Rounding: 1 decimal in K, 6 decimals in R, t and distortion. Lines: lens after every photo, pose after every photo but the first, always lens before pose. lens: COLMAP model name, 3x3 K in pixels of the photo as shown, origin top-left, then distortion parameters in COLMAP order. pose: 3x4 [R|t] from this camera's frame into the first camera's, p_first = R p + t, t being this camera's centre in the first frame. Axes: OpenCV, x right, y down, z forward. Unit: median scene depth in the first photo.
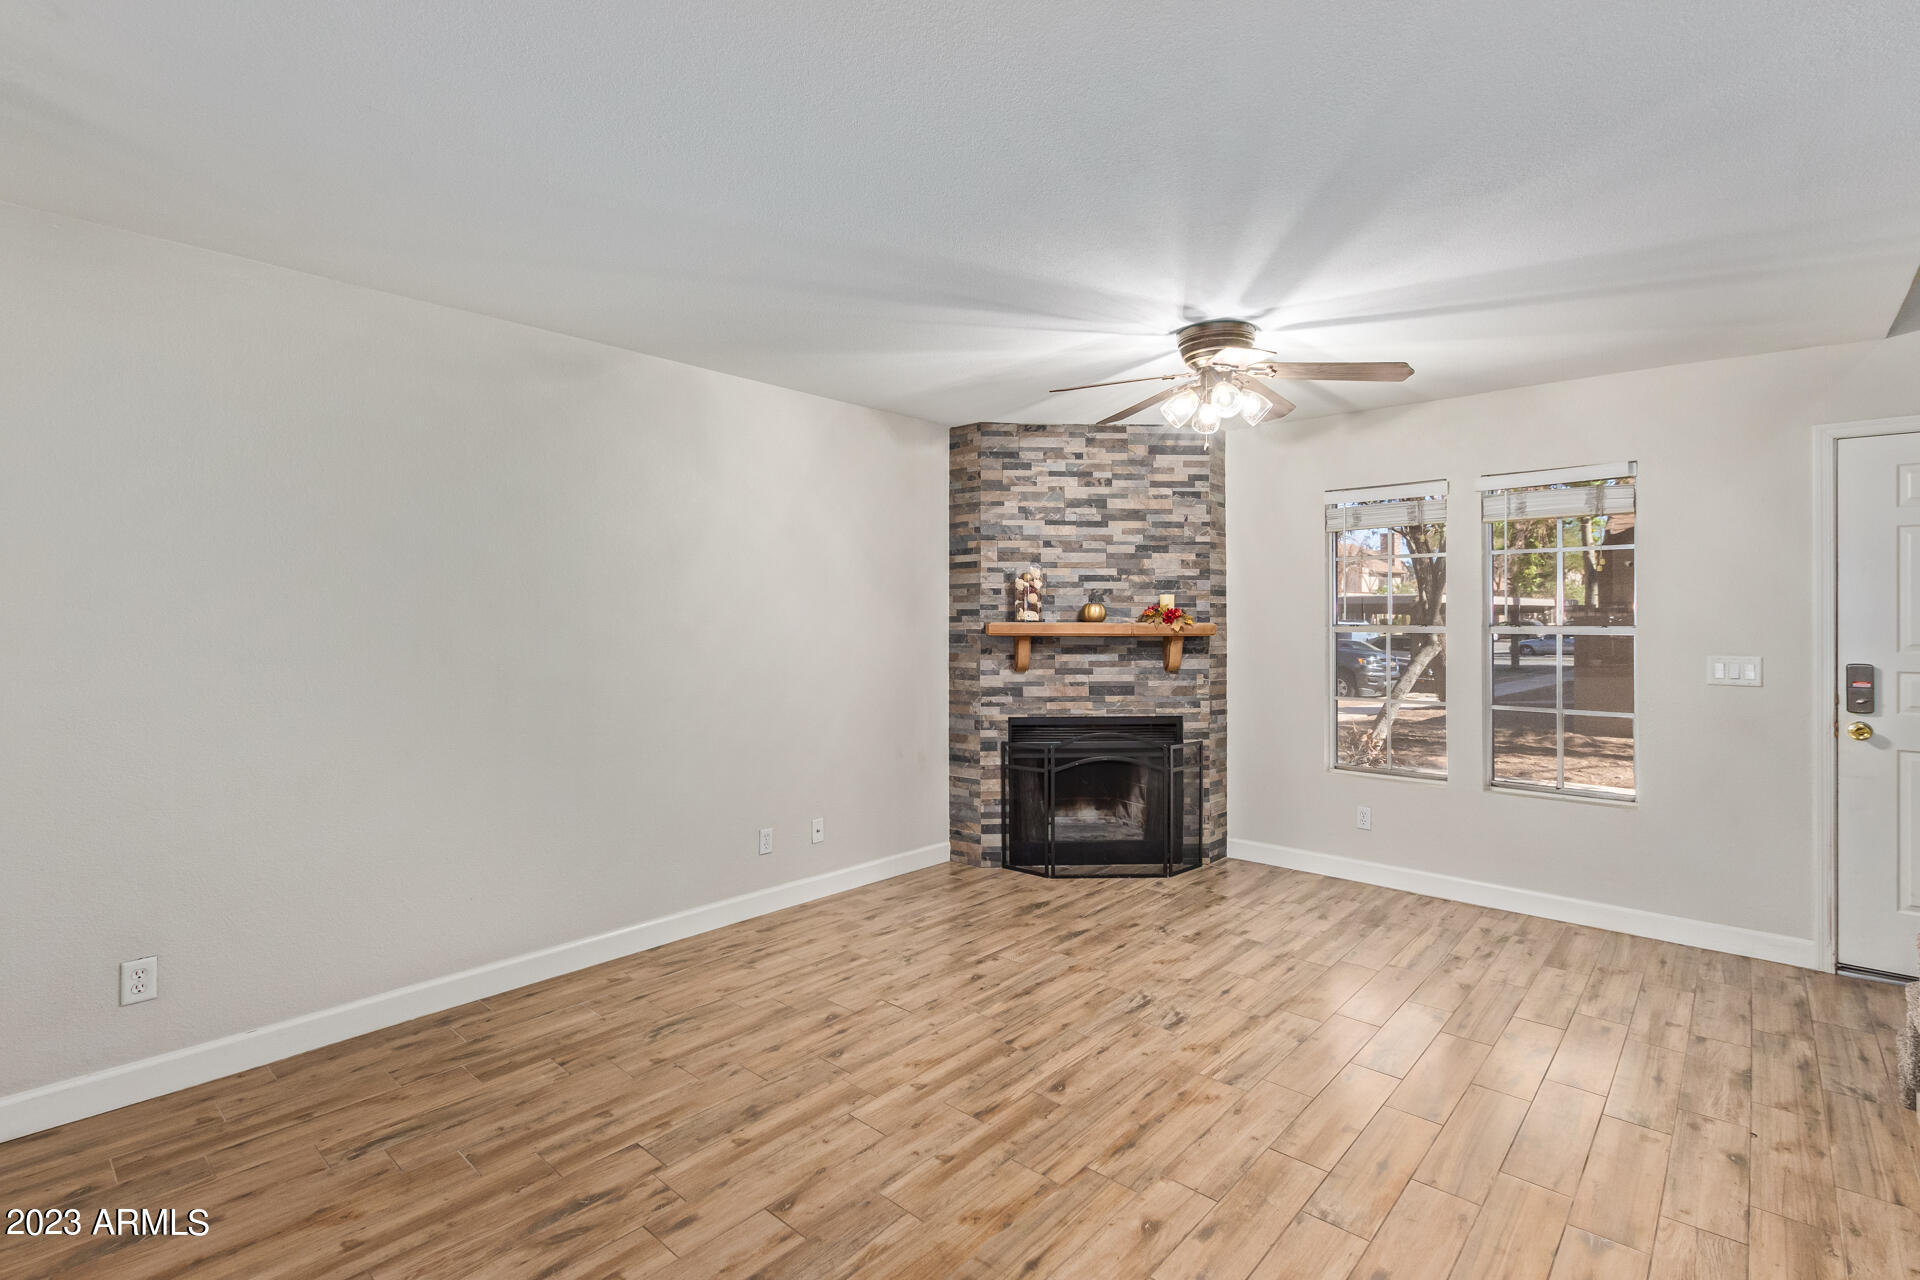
lens RADIAL K [[877.2, 0, 966.7], [0, 877.2, 609.6], [0, 0, 1]] dist [0.006548, -0.003837]
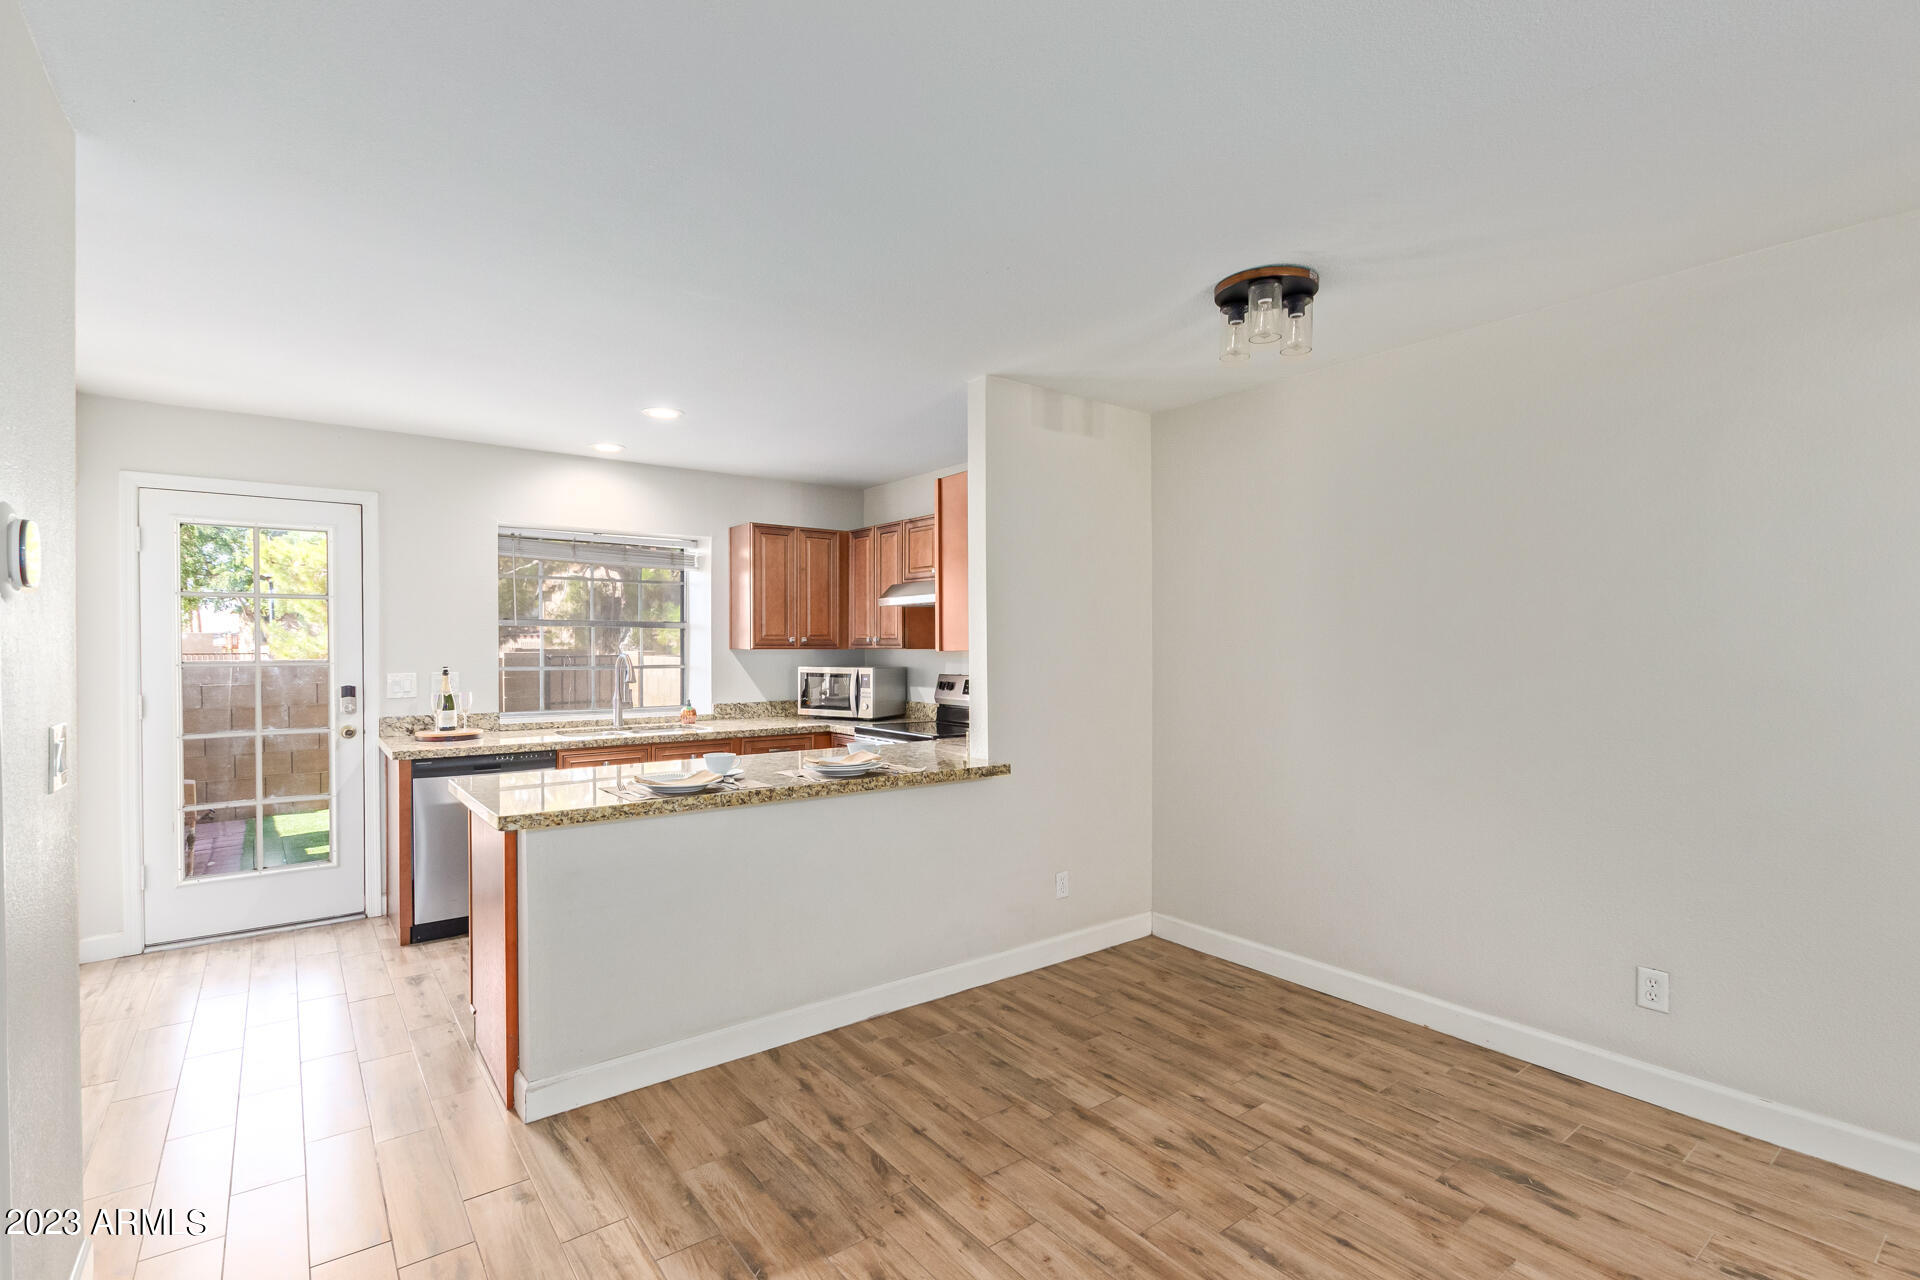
lens RADIAL K [[877.2, 0, 946.9], [0, 877.2, 653.1], [0, 0, 1]] dist [0.006548, -0.003837]
pose [[-0.188557, 0.007310, -0.982035, 0.181273], [0.009393, 0.999940, 0.005640, 0.001379], [0.982017, -0.008161, -0.188615, 0.256725]]
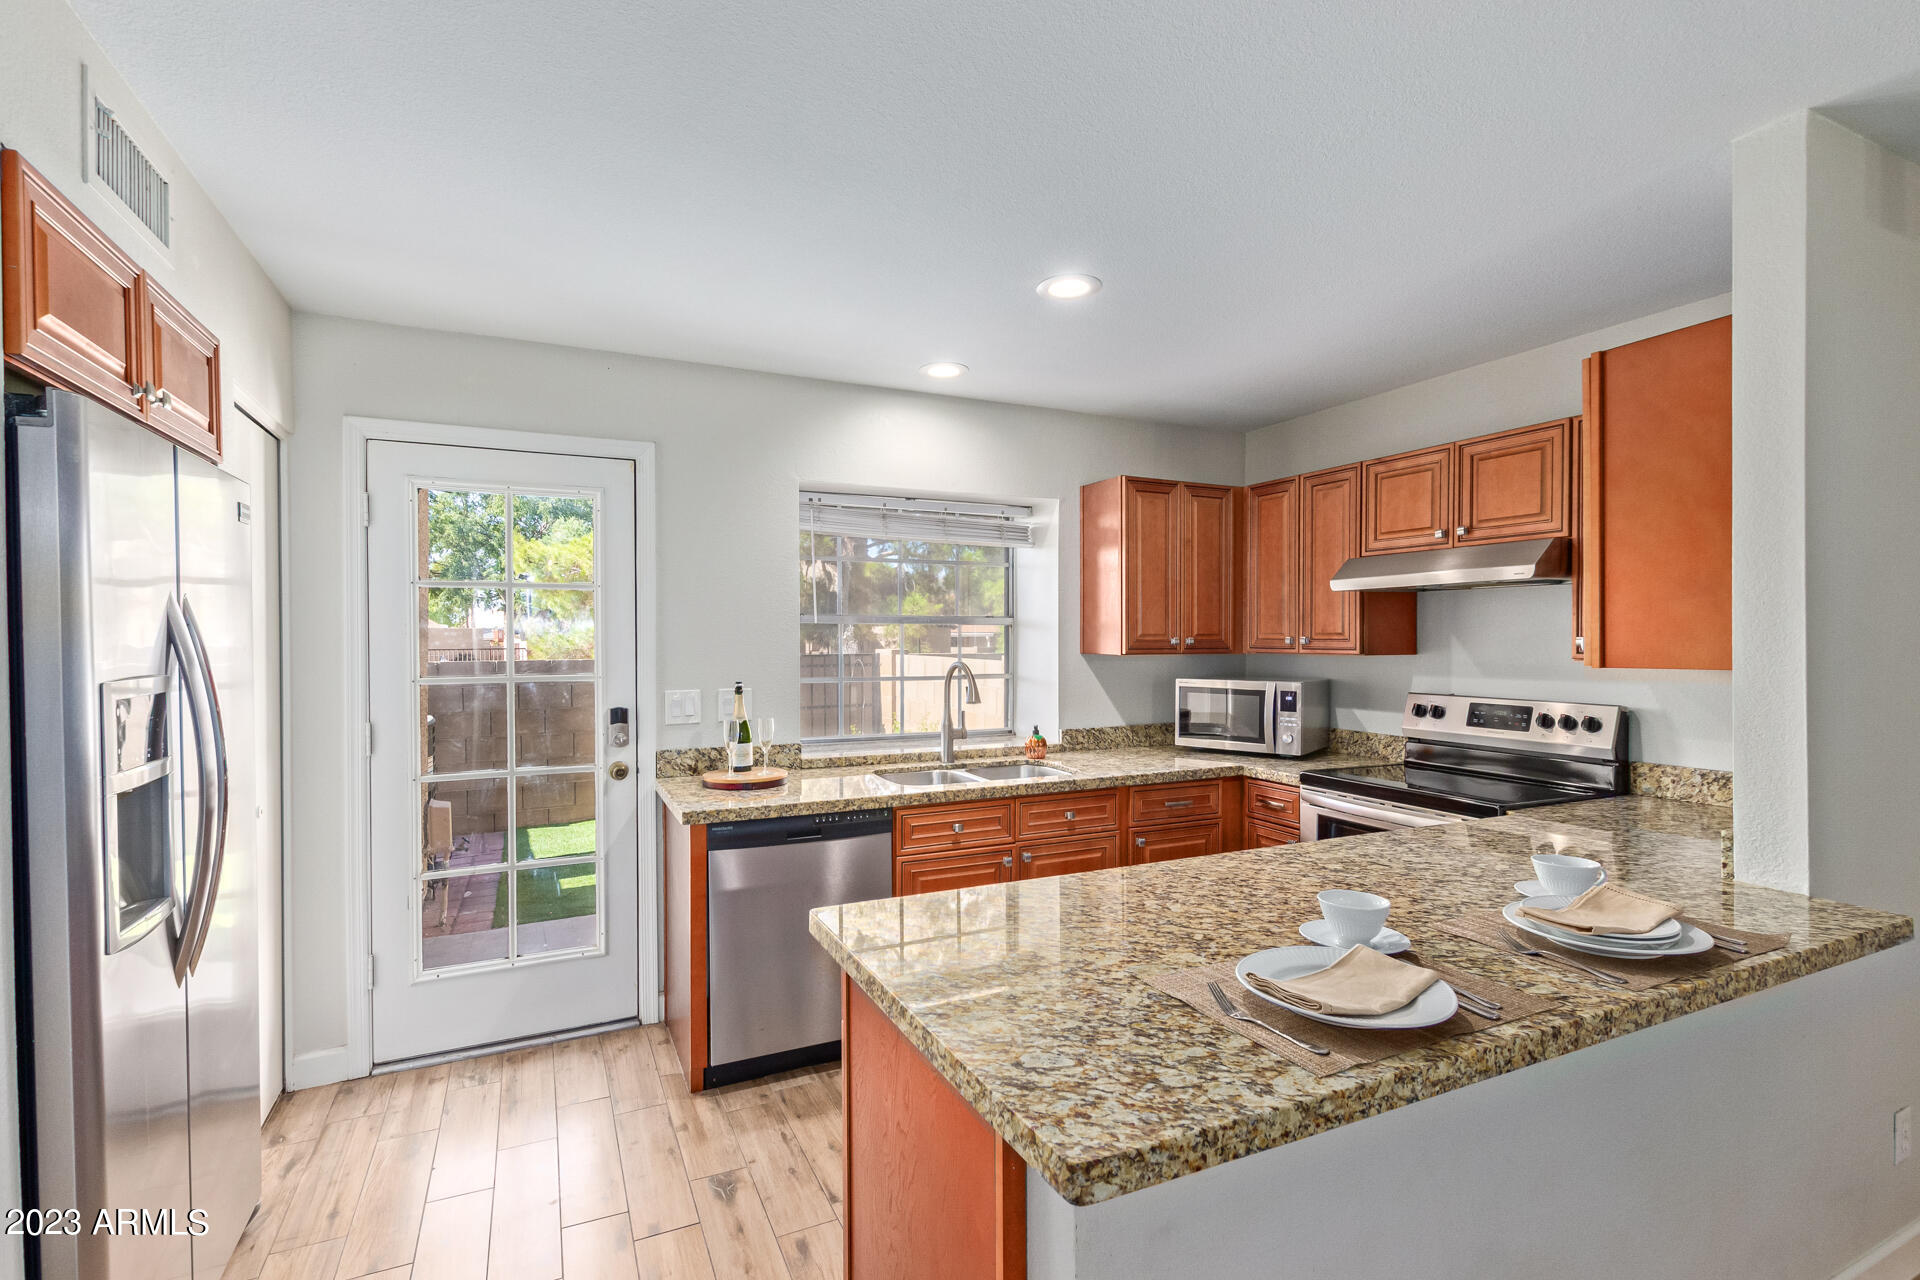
lens RADIAL K [[877.2, 0, 949.3], [0, 877.2, 645.5], [0, 0, 1]] dist [0.006548, -0.003837]
pose [[-0.388139, 0.007342, -0.921572, -0.160470], [0.010727, 0.999937, 0.003448, -0.016417], [0.921539, -0.008547, -0.388193, -0.123495]]
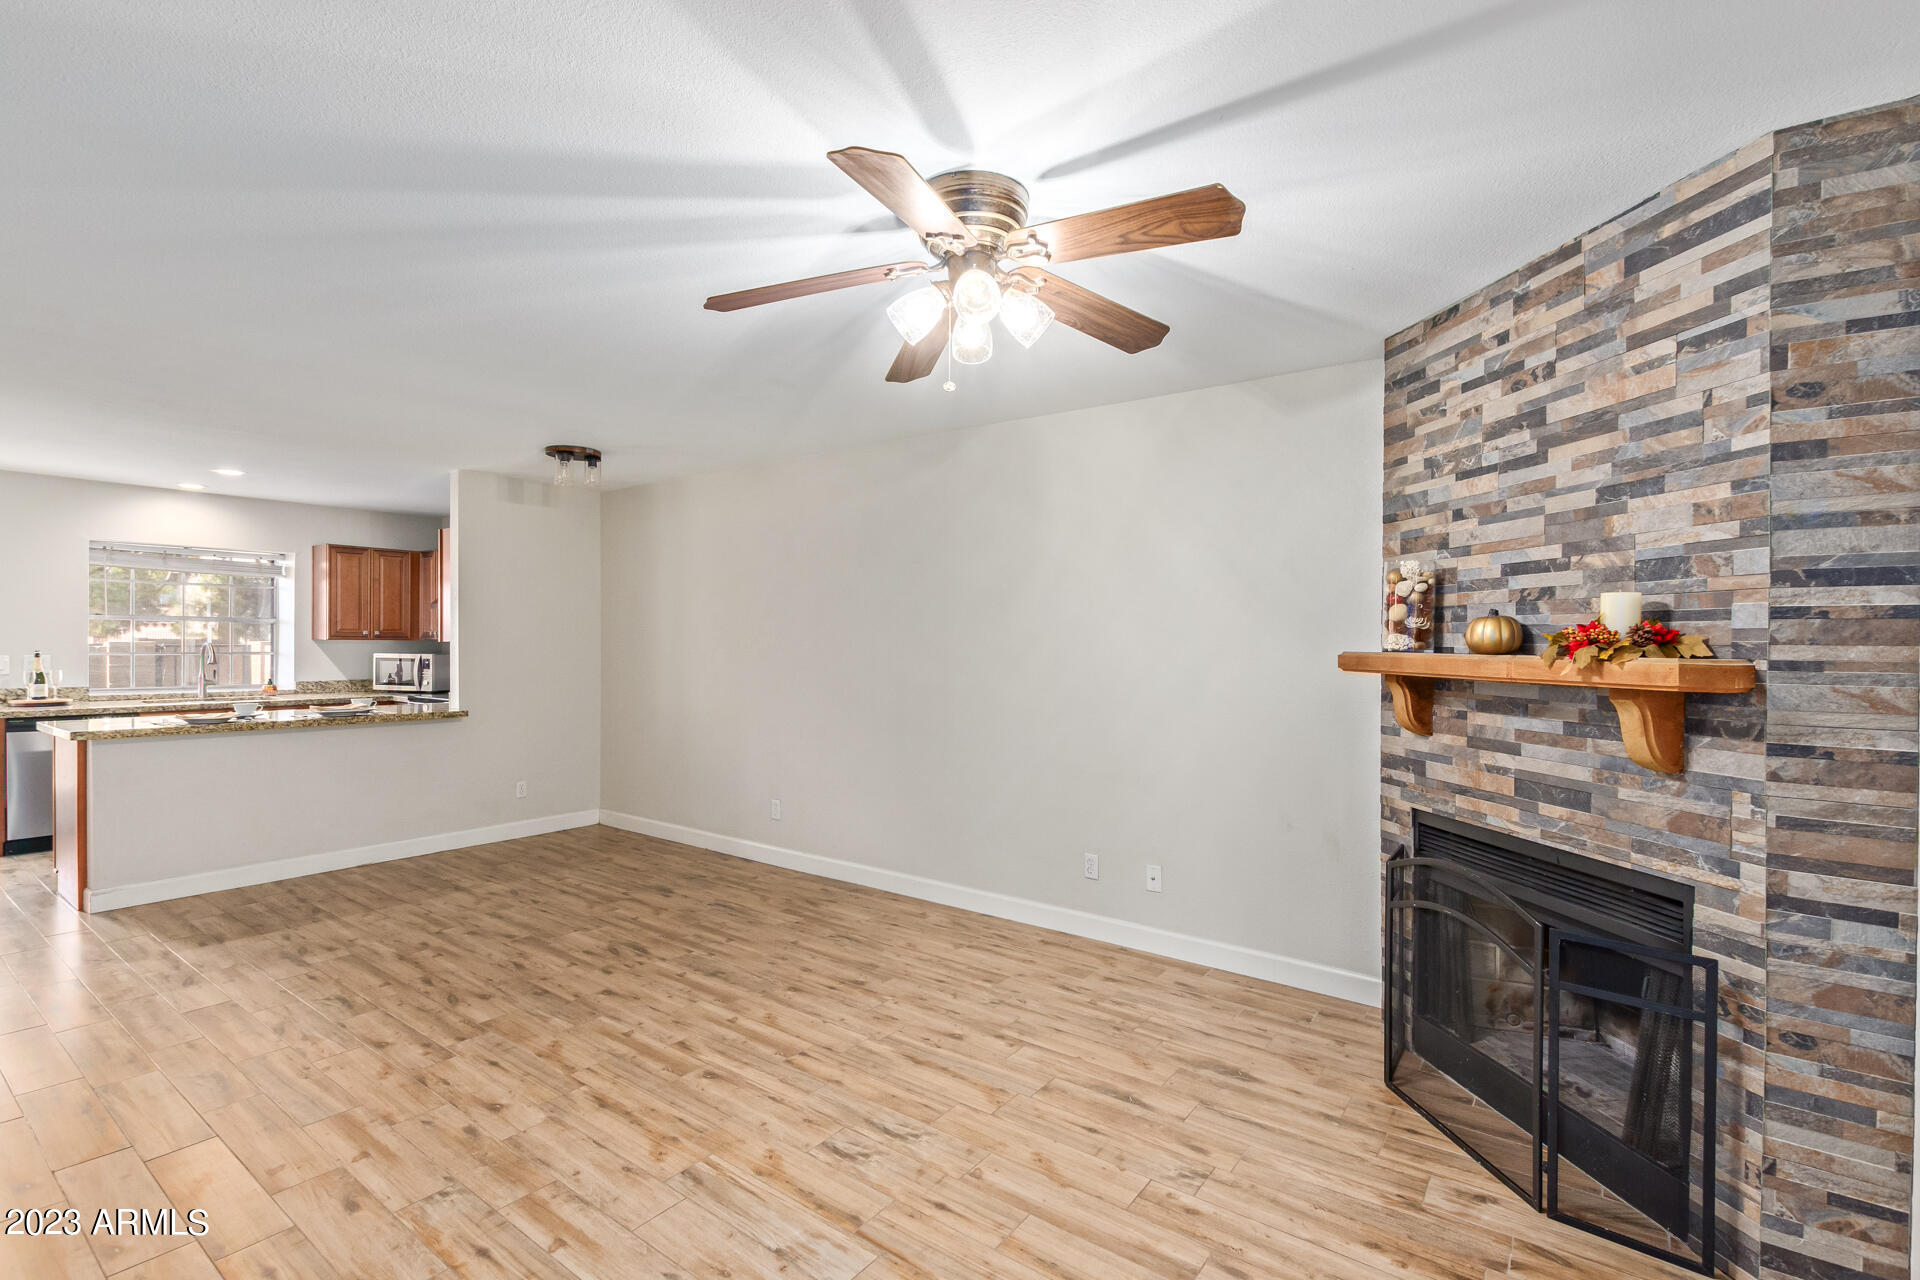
lens RADIAL K [[877.2, 0, 947.1], [0, 877.2, 645.6], [0, 0, 1]] dist [0.006548, -0.003837]
pose [[0.089104, 0.003887, -0.996015, 0.847853], [0.002851, 0.999987, 0.004157, 0.008744], [0.996018, -0.003210, 0.089091, 0.842130]]
